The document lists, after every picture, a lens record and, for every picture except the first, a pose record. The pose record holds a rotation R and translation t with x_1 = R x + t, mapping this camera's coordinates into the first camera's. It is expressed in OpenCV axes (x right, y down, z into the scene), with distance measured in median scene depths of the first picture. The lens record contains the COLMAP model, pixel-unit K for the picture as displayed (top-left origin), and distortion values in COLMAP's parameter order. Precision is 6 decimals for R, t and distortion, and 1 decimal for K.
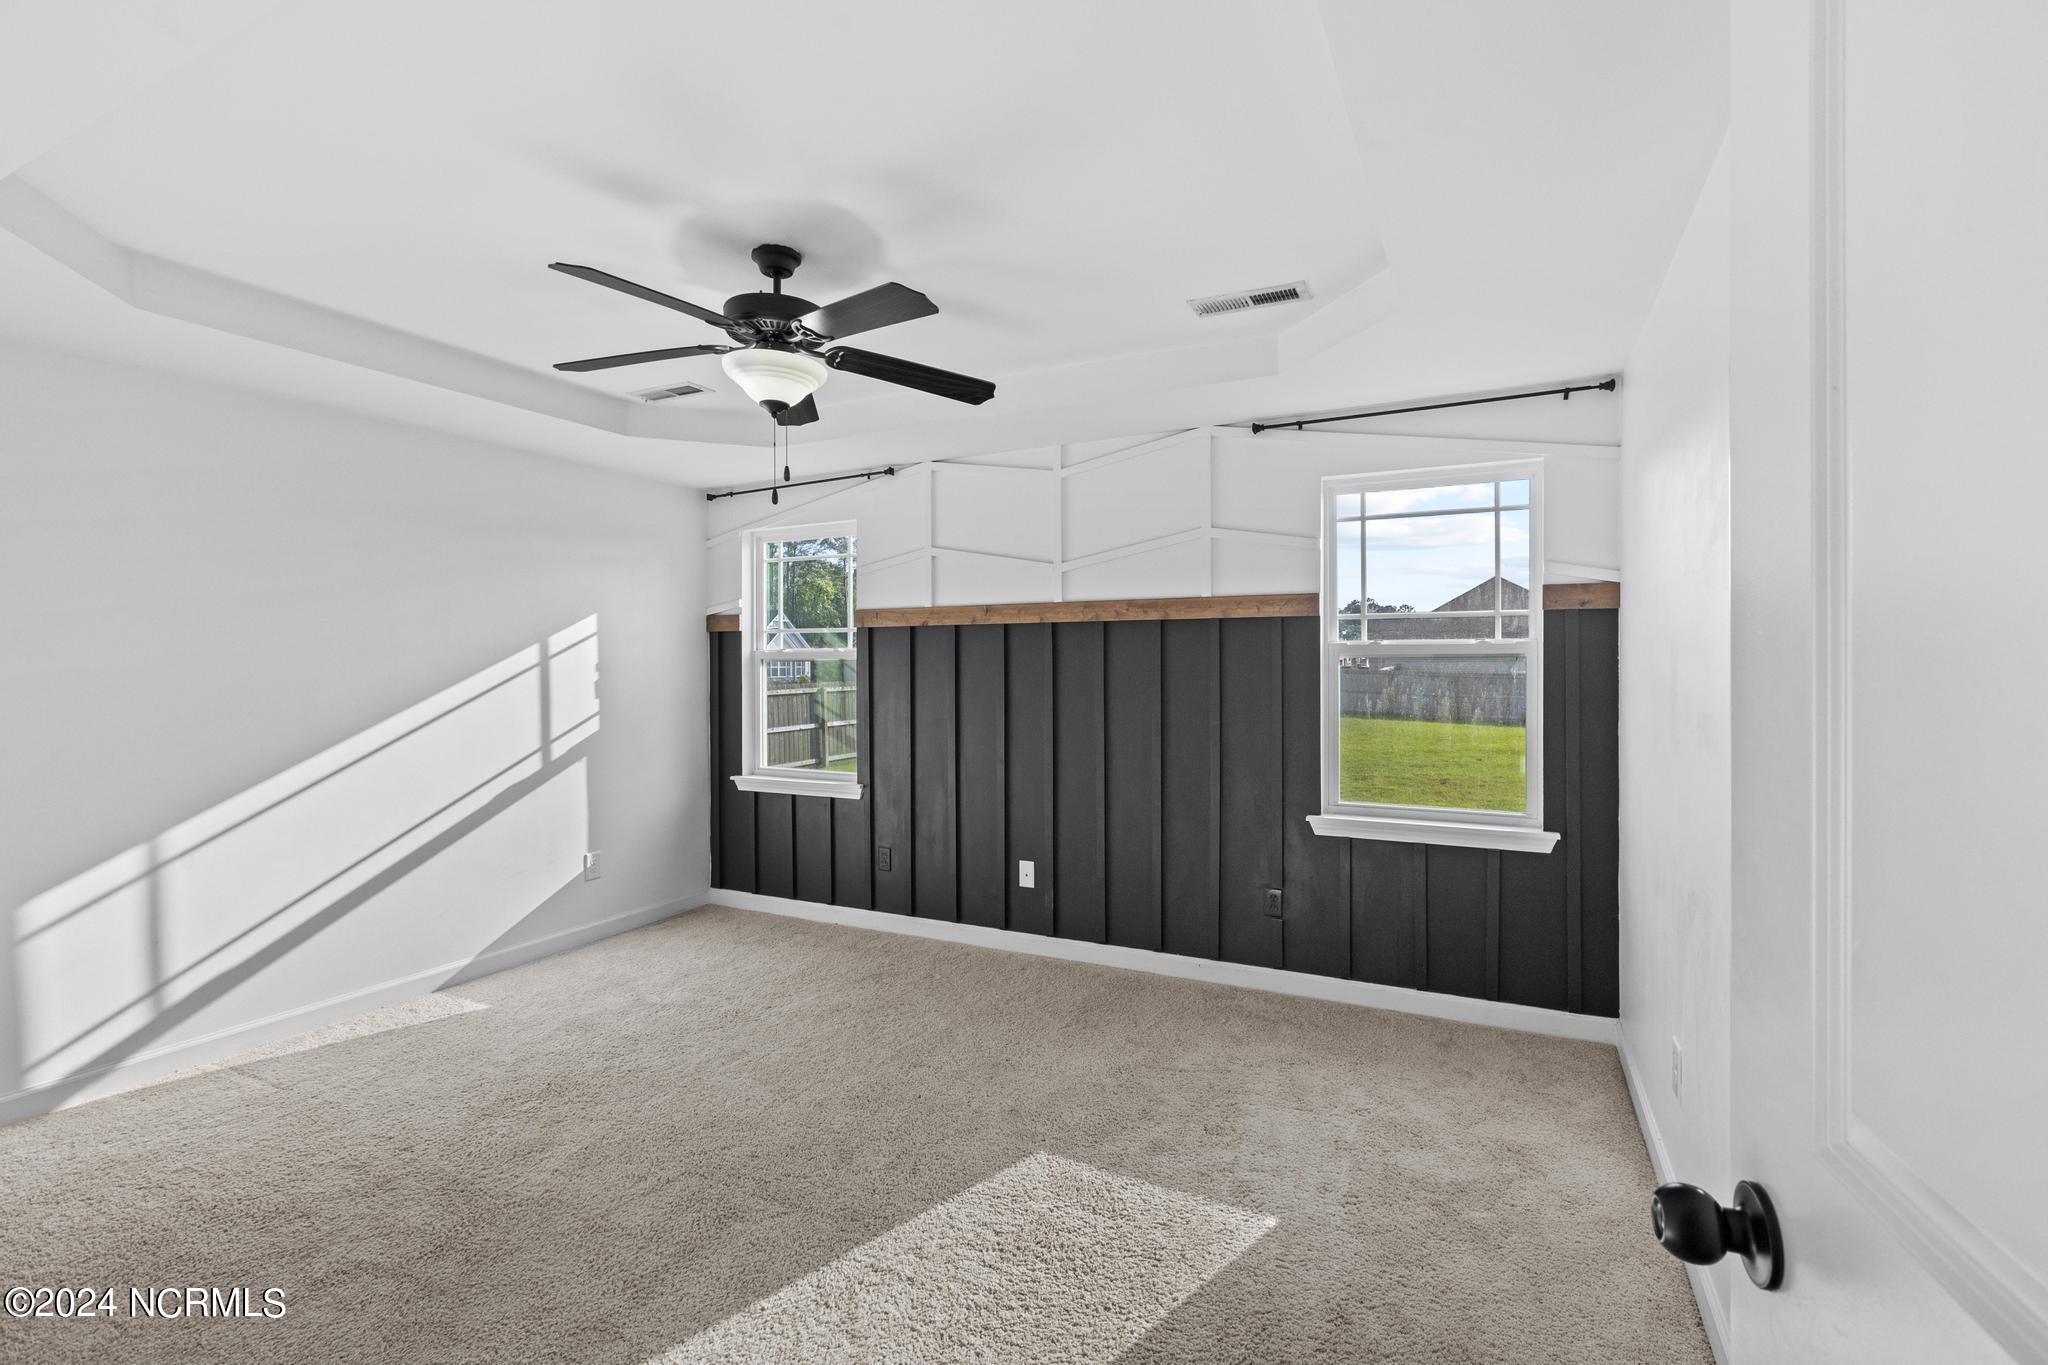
lens RADIAL K [[908.5, 0, 1030.1], [0, 908.5, 686.6], [0, 0, 1]] dist [0.001628, -0.001186]
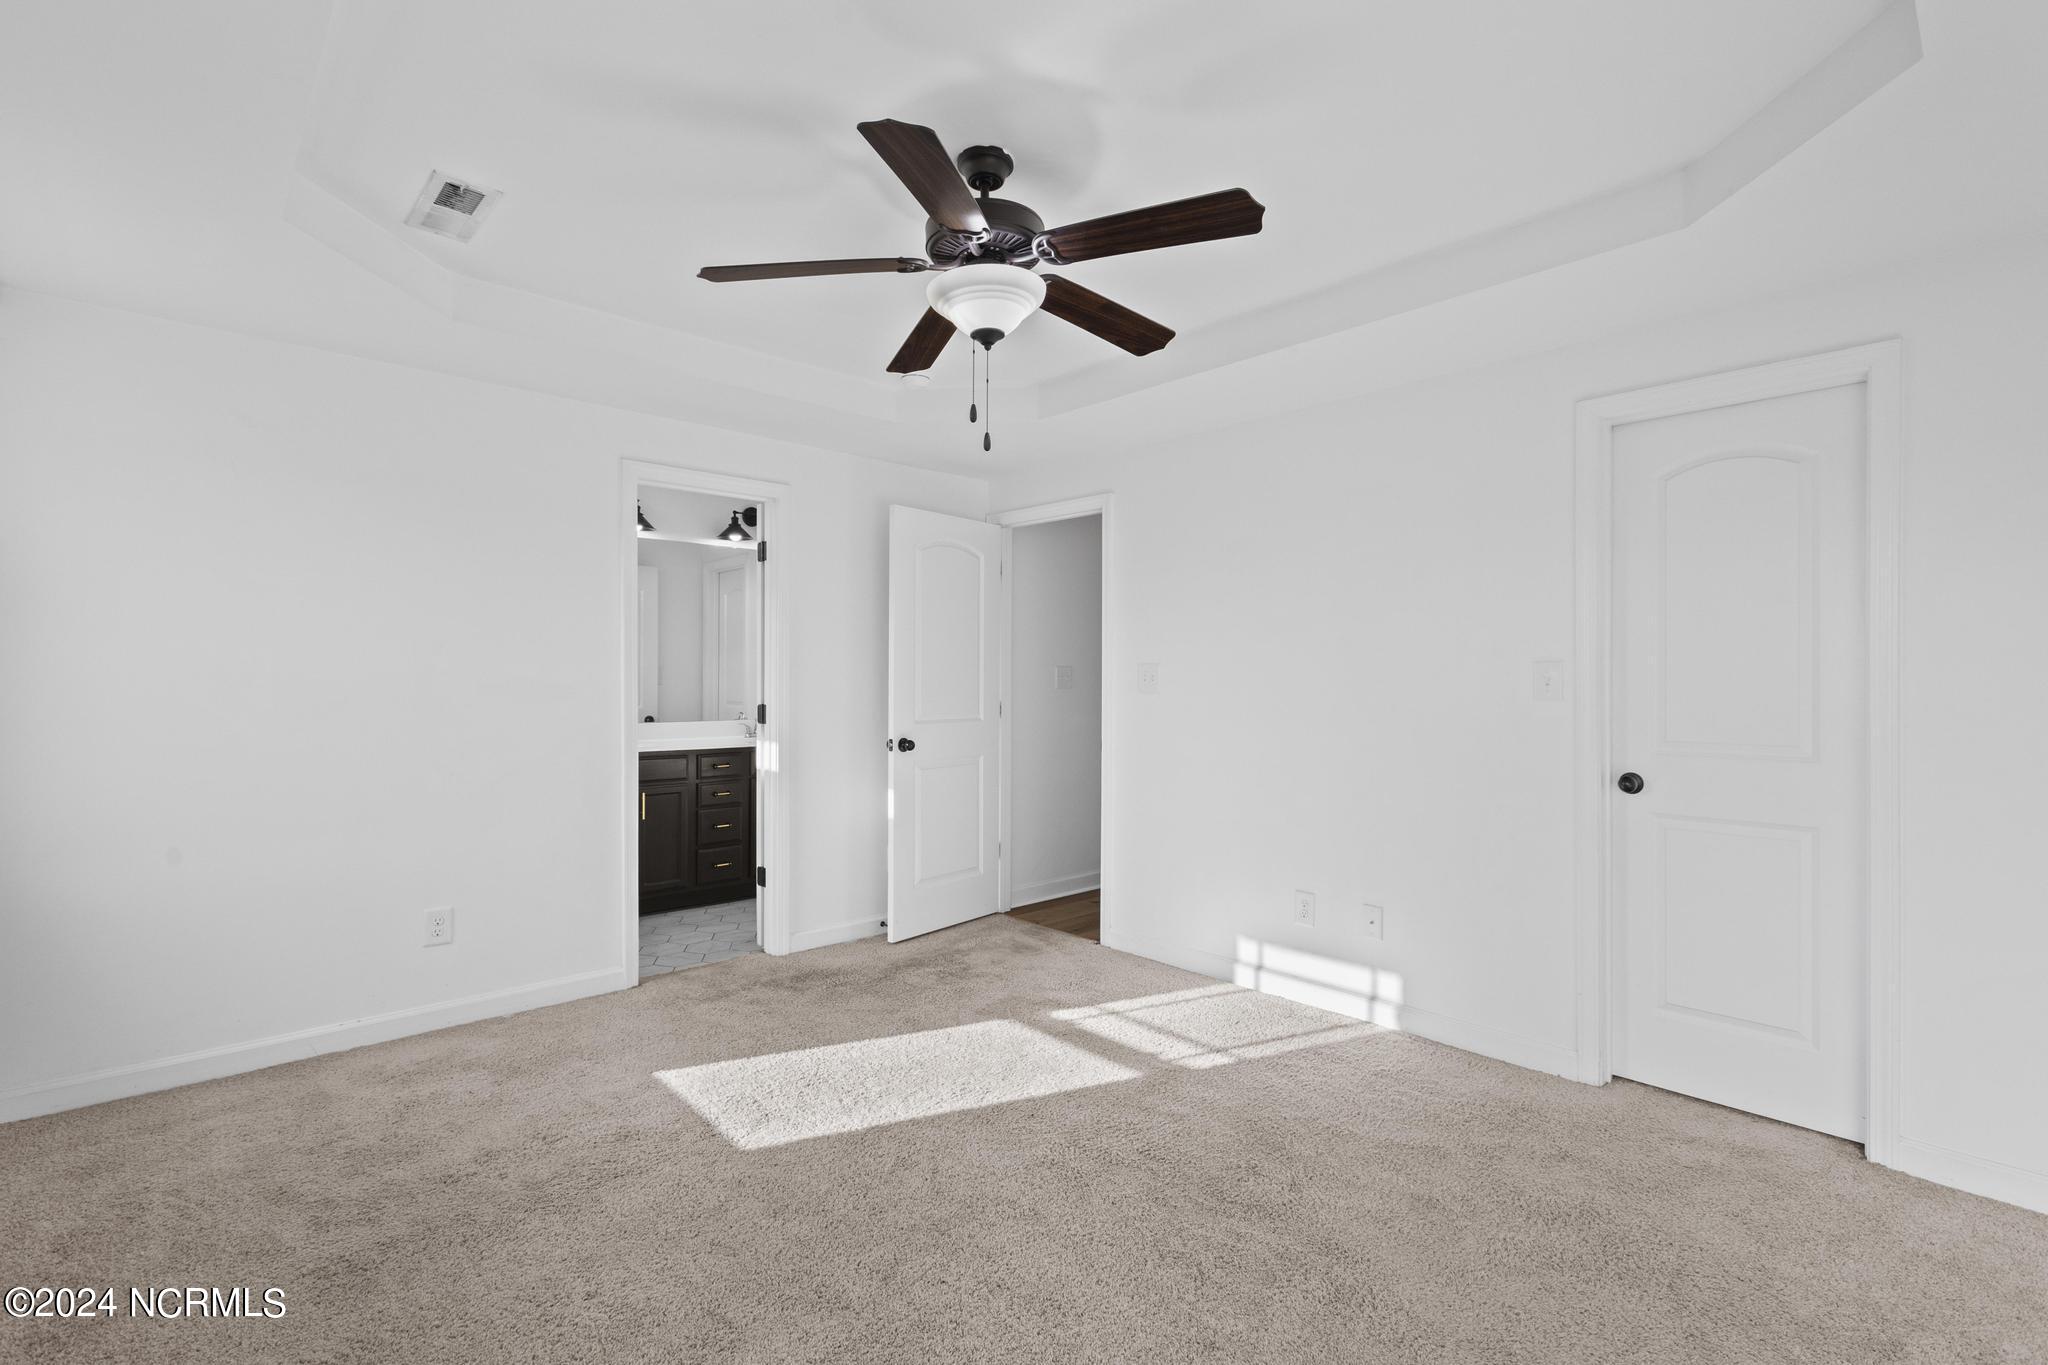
lens RADIAL K [[948.0, 0, 1028.9], [0, 948.0, 683.4], [0, 0, 1]] dist [0.002820, 0.000071]
pose [[-0.935469, -0.000866, 0.353408, -0.381600], [0.008139, 0.999679, 0.023995, -0.003829], [-0.353315, 0.025323, -0.935162, 1.083773]]
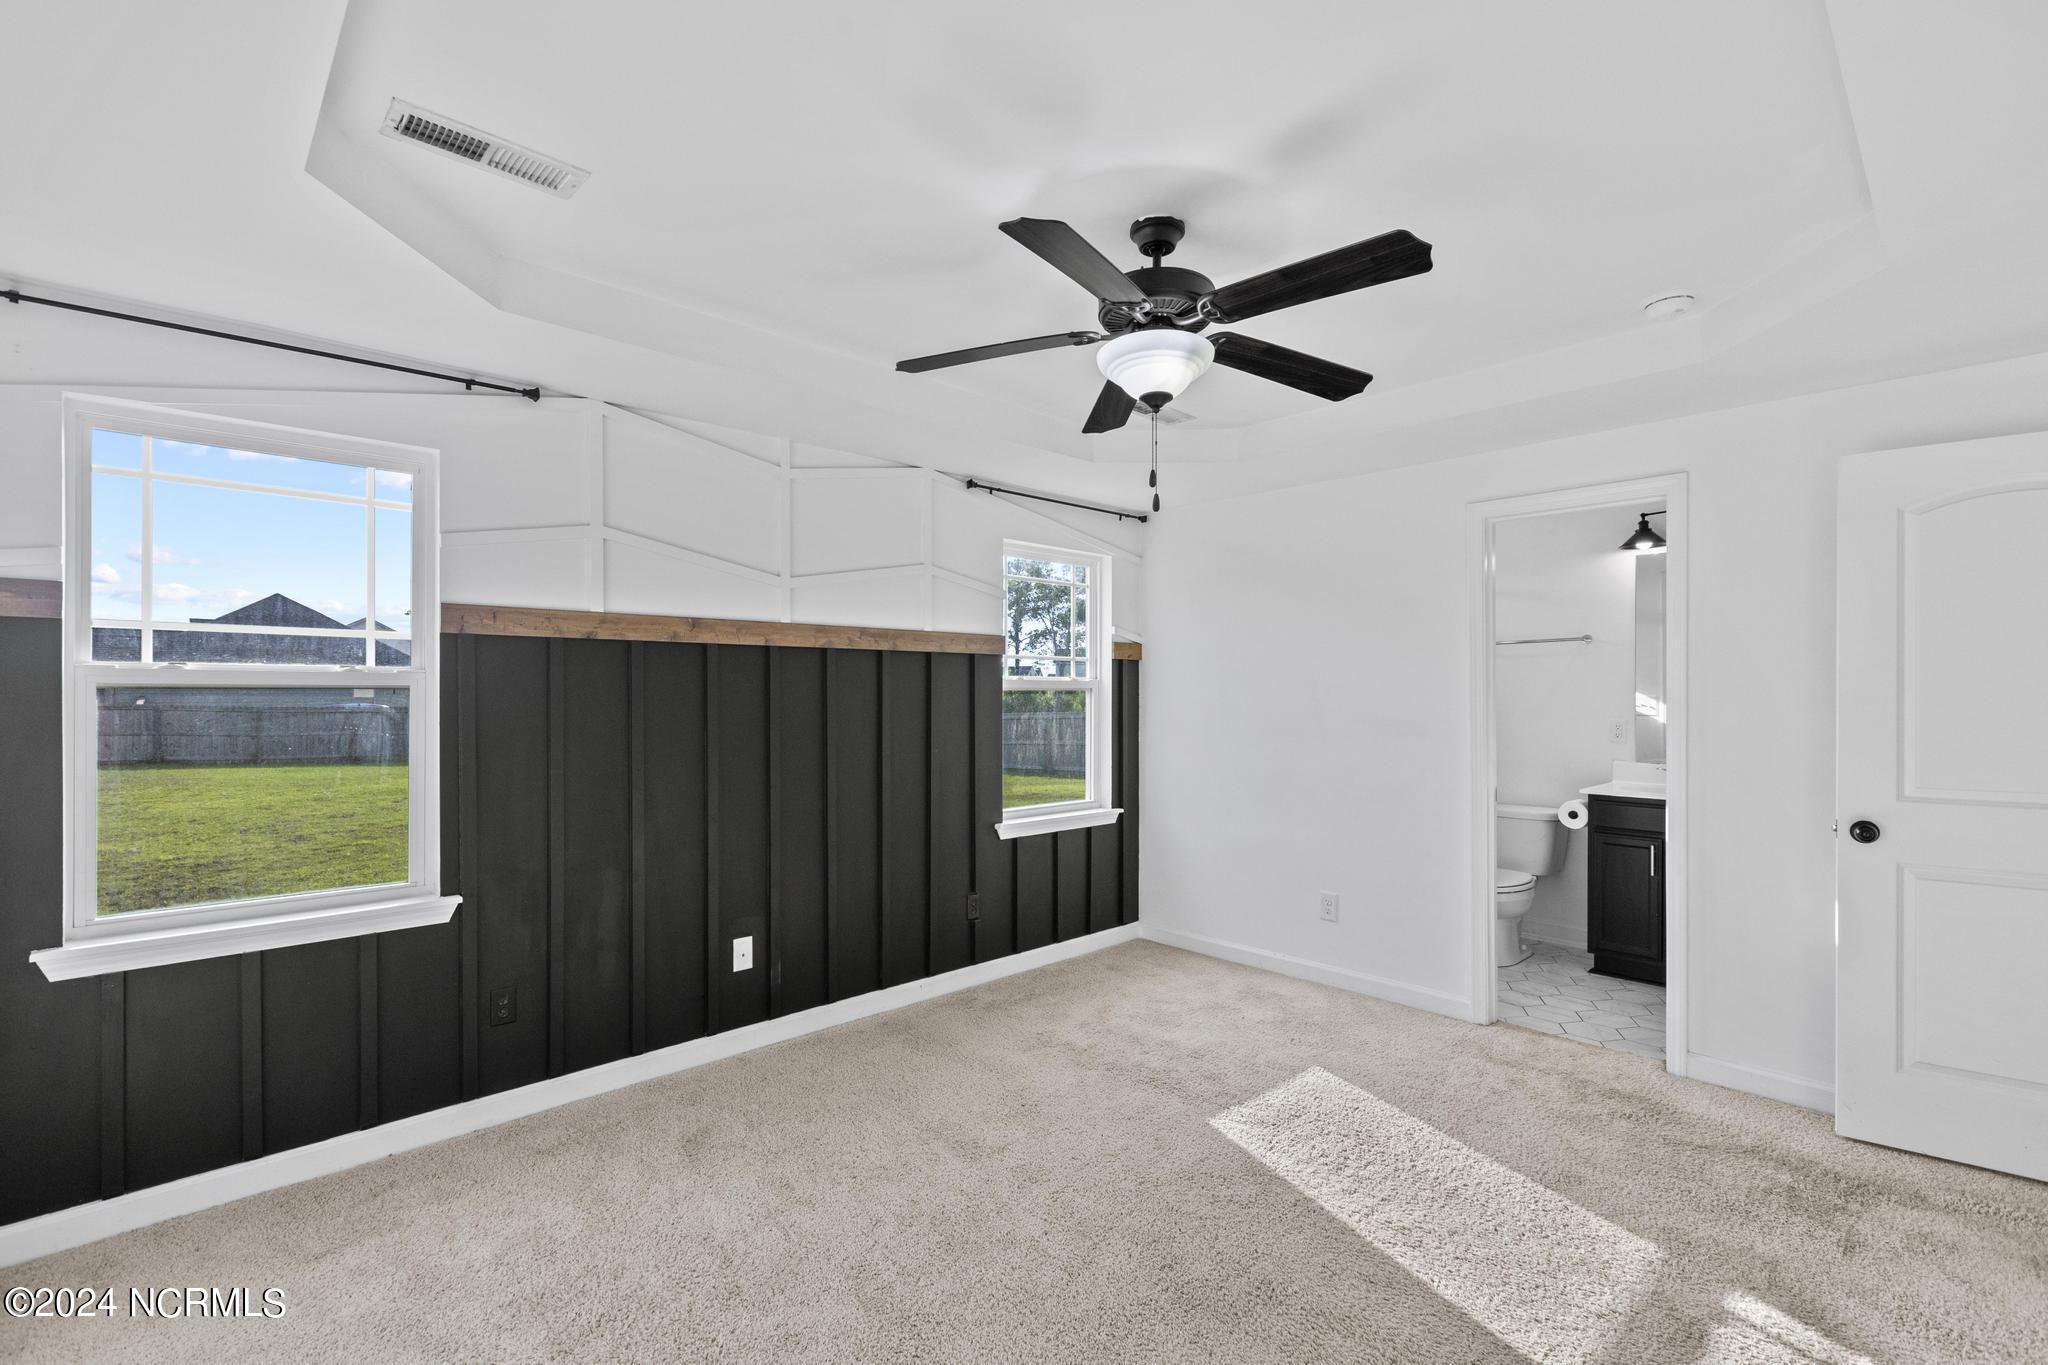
lens RADIAL K [[929.7, 0, 1014.0], [0, 929.7, 717.3], [0, 0, 1]] dist [0.053052, -0.000301]
pose [[0.349956, -0.022105, 0.936505, -0.702543], [0.022706, 0.999628, 0.015110, -0.012274], [-0.936491, 0.015977, 0.350328, 0.479621]]
